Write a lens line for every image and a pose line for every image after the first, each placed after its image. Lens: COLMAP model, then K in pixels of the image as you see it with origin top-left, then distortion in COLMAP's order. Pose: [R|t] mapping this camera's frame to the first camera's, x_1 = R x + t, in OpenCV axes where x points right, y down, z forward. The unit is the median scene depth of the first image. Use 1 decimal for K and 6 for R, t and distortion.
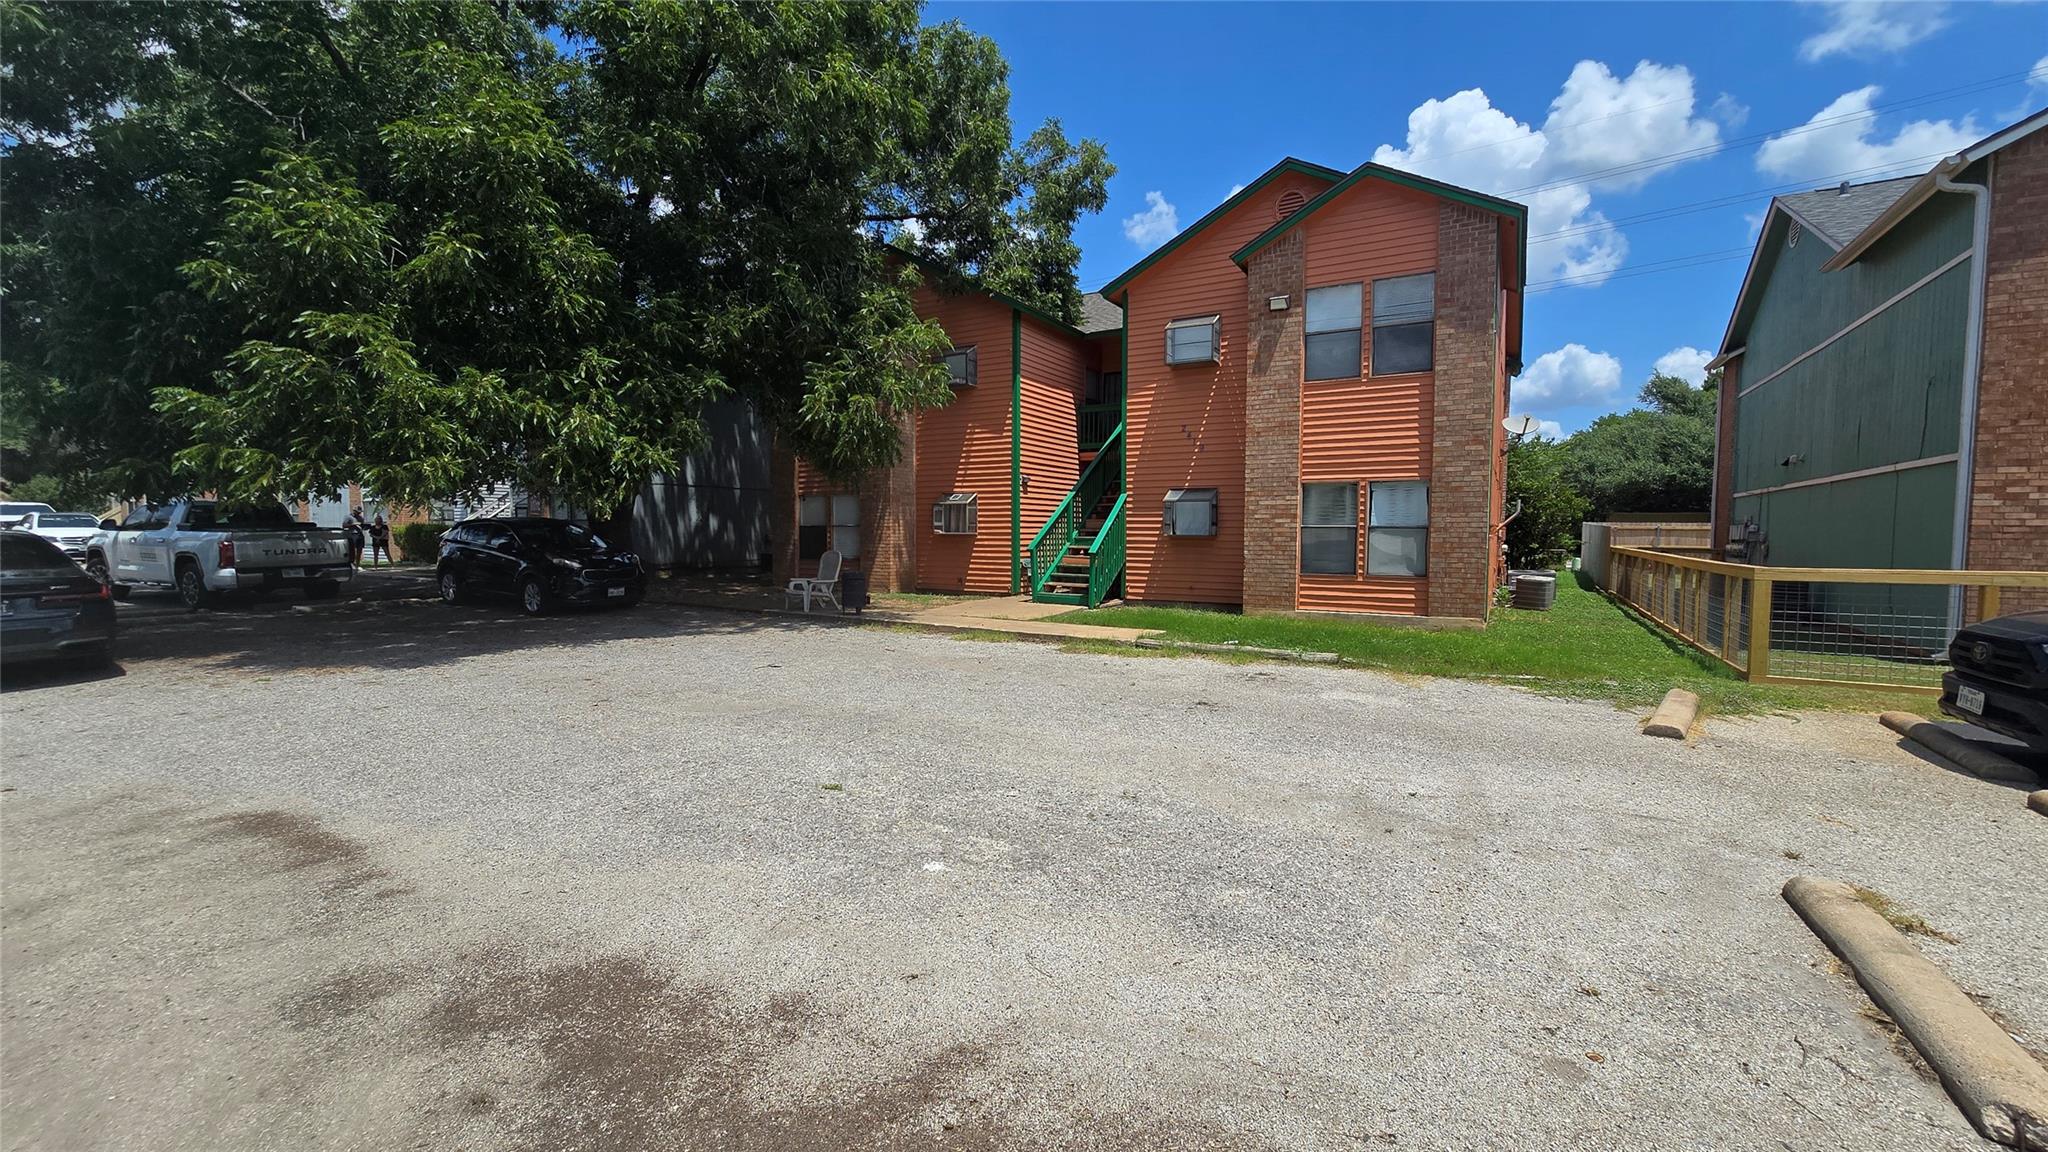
lens RADIAL K [[832.8, 0, 1024.0], [0, 832.8, 576.0], [0, 0, 1]] dist [0.003021, 0.000213]
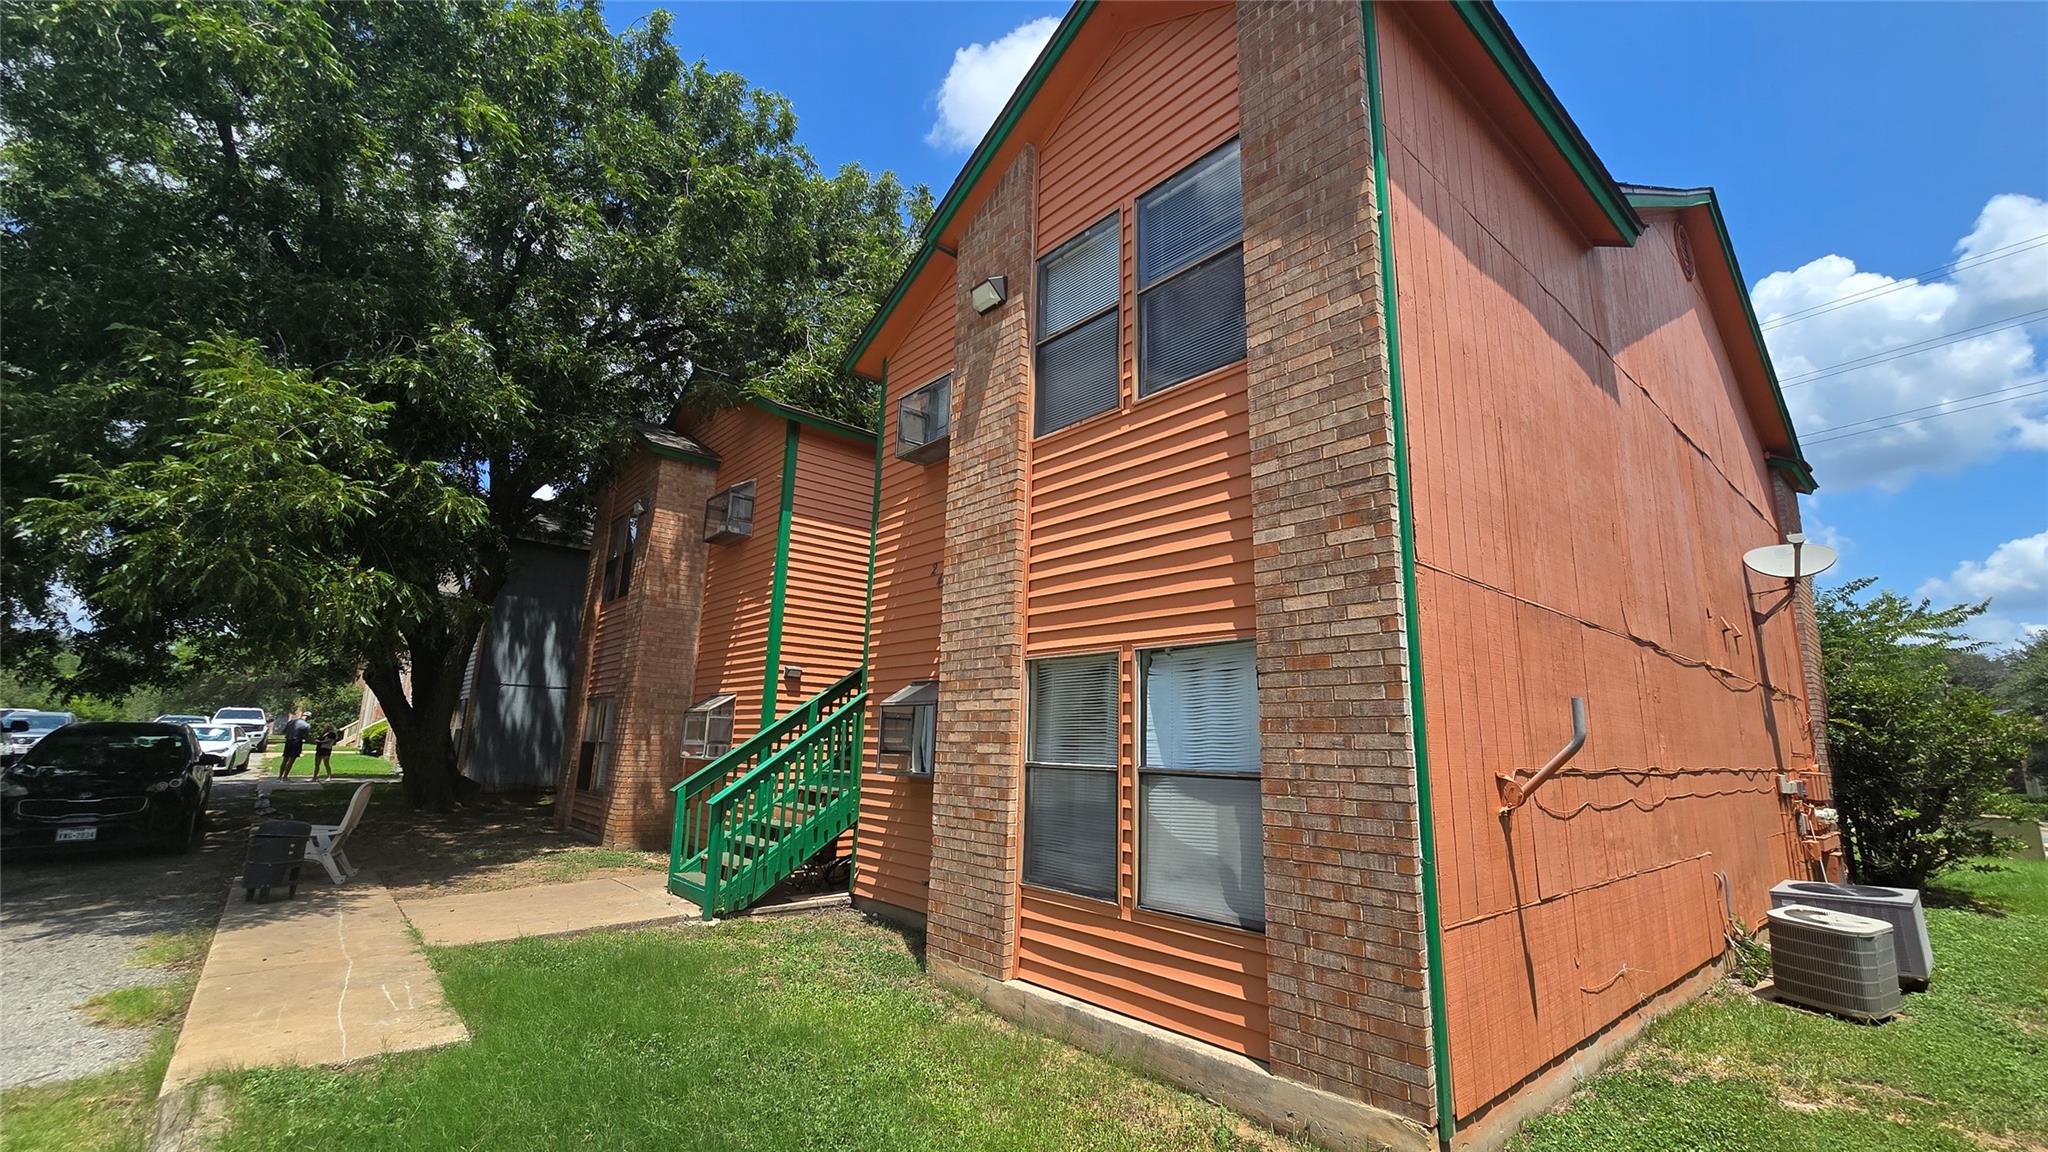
lens RADIAL K [[840.0, 0, 1018.7], [0, 840.0, 573.8], [0, 0, 1]] dist [-0.003174, 0.000504]
pose [[0.945290, -0.045183, -0.323088, 0.455566], [-0.040271, 0.966626, -0.253006, -0.043545], [0.323737, 0.252176, 0.911922, 0.573949]]
